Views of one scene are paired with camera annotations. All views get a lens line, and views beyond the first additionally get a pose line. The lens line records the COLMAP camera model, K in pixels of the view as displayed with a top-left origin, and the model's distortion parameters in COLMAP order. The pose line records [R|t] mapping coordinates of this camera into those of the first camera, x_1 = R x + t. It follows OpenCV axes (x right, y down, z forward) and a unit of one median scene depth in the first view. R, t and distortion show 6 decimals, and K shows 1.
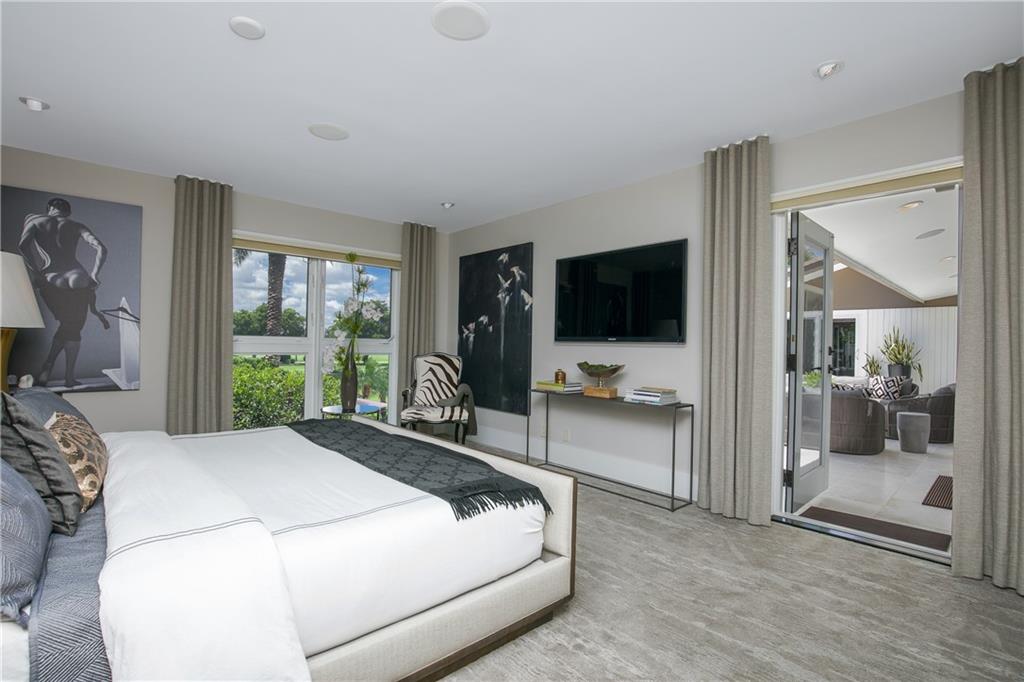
lens RADIAL K [[470.8, 0, 509.3], [0, 470.8, 343.2], [0, 0, 1]] dist [-0.035499, -0.001480]
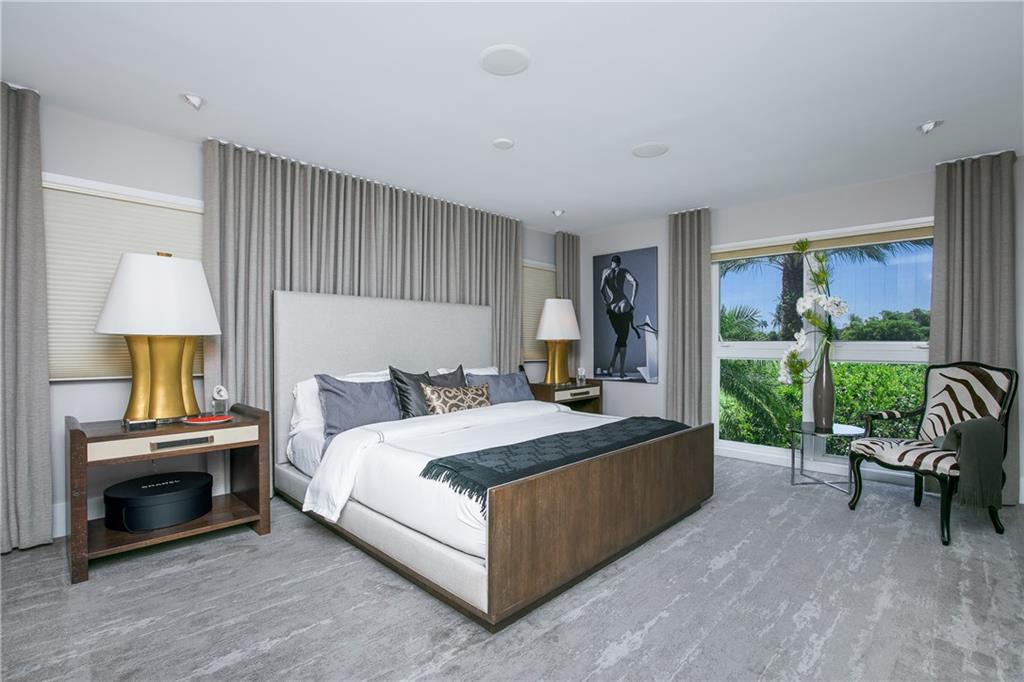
lens RADIAL K [[470.8, 0, 509.9], [0, 470.8, 341.8], [0, 0, 1]] dist [-0.035499, -0.001480]
pose [[0.062168, -0.019632, -0.997873, 0.560140], [0.000822, 0.999807, -0.019619, 0.006609], [0.998065, 0.000400, 0.062172, 0.515642]]
